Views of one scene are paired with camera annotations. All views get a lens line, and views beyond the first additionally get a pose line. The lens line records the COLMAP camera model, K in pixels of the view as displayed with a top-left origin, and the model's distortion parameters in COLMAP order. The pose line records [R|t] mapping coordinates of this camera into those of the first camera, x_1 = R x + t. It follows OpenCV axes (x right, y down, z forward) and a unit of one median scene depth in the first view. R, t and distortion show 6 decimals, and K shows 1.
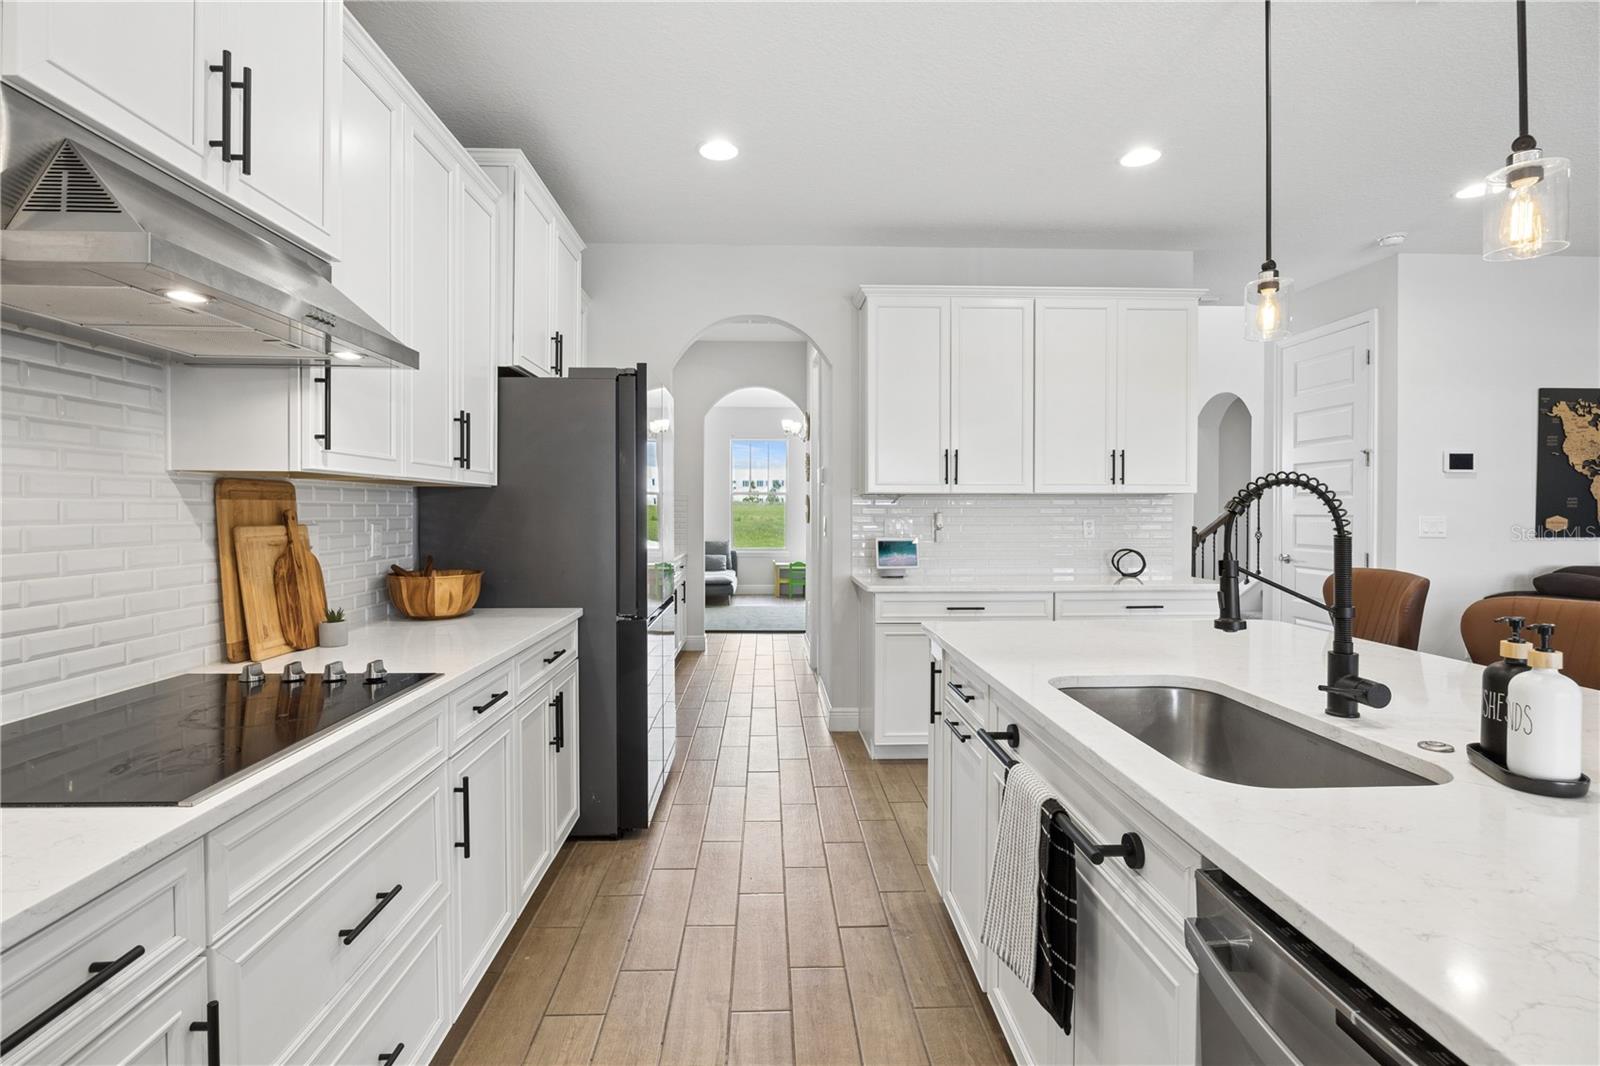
lens RADIAL K [[788.0, 0, 781.8], [0, 788.0, 511.6], [0, 0, 1]] dist [-0.001540, -0.000133]
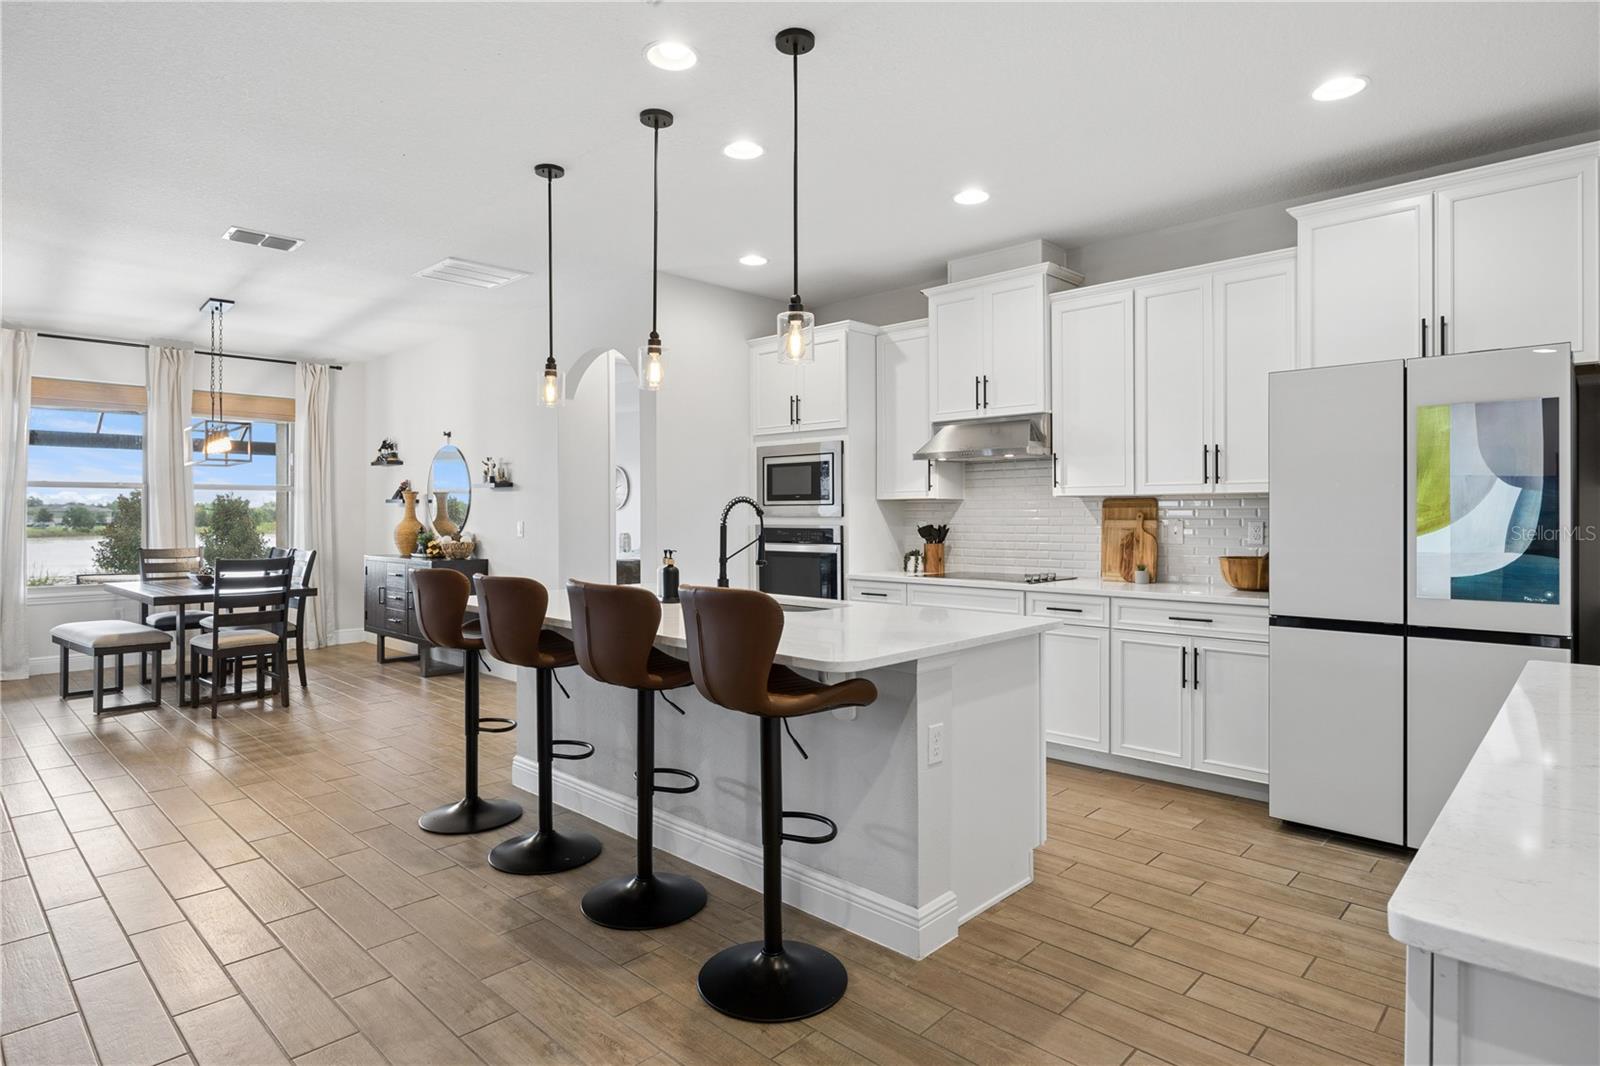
lens RADIAL K [[863.5, 0, 774.8], [0, 863.5, 520.4], [0, 0, 1]] dist [0.002314, 0.000527]
pose [[-0.730673, 0.006383, -0.682697, 1.106776], [0.000611, 0.999962, 0.008694, -0.001464], [0.682727, 0.005935, -0.730650, 1.410586]]
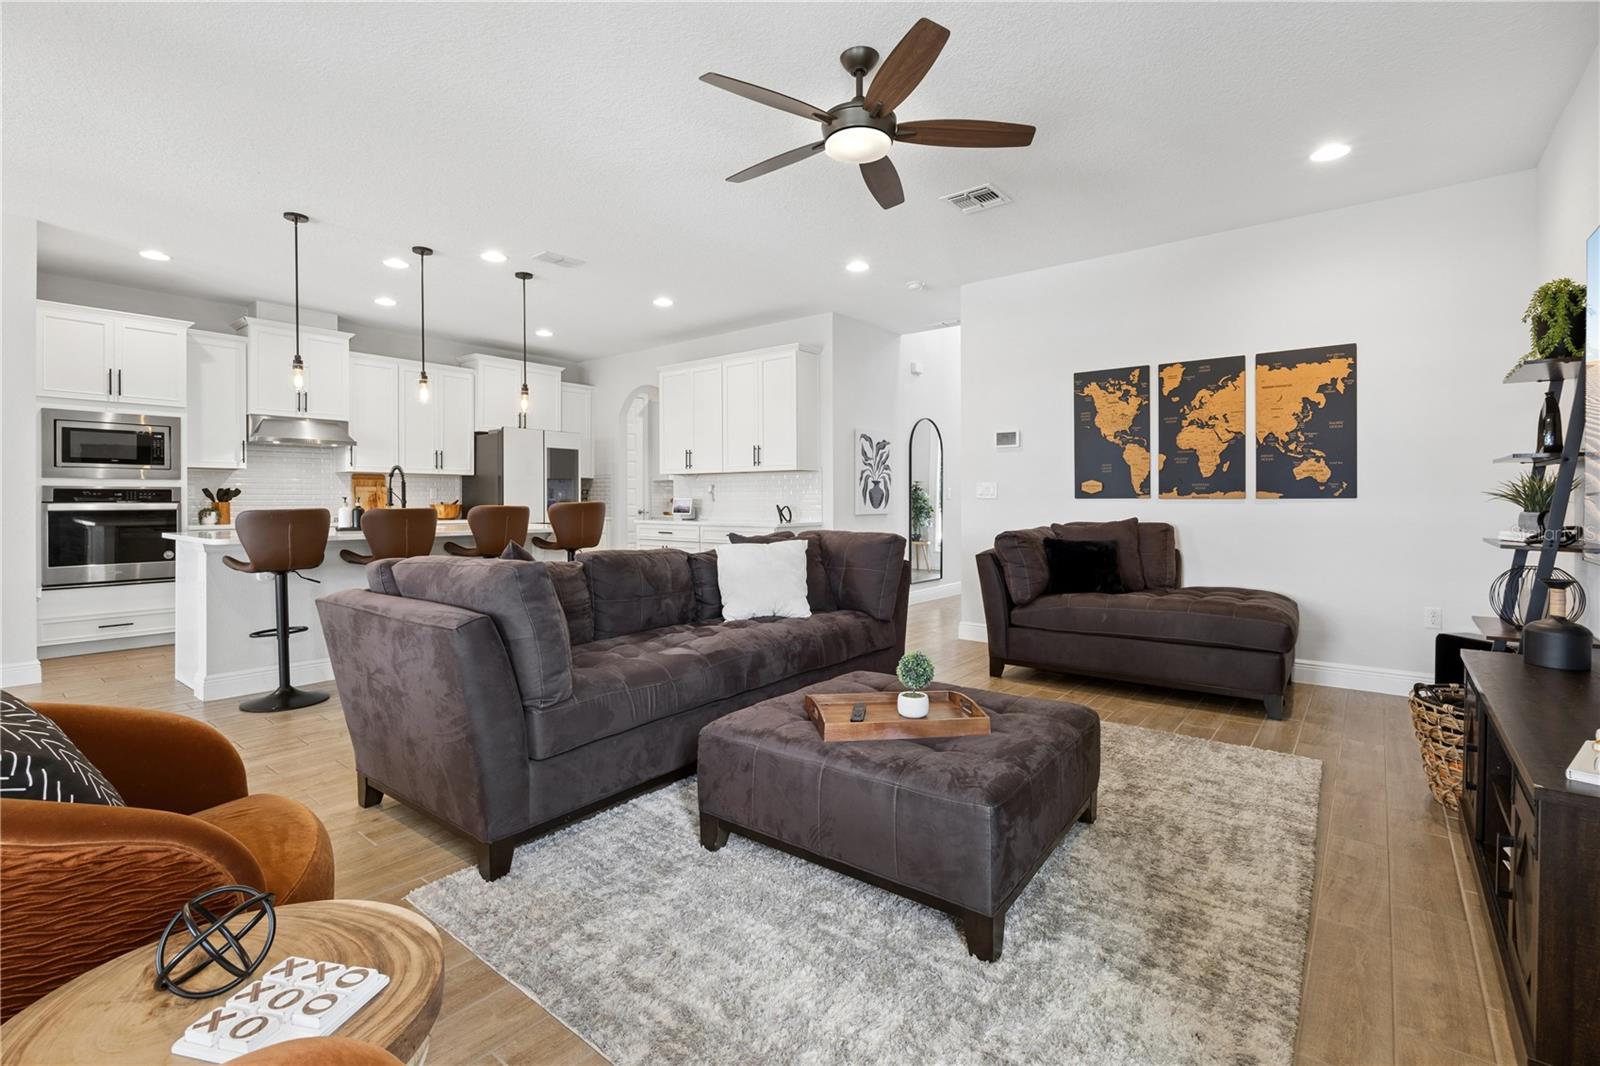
lens RADIAL K [[726.6, 0, 798.9], [0, 726.6, 507.9], [0, 0, 1]] dist [-0.014379, 0.000228]
pose [[0.750880, 0.006199, -0.660410, 2.179993], [-0.001480, 0.999969, 0.007703, 0.062308], [0.660437, -0.004807, 0.750866, -0.161429]]
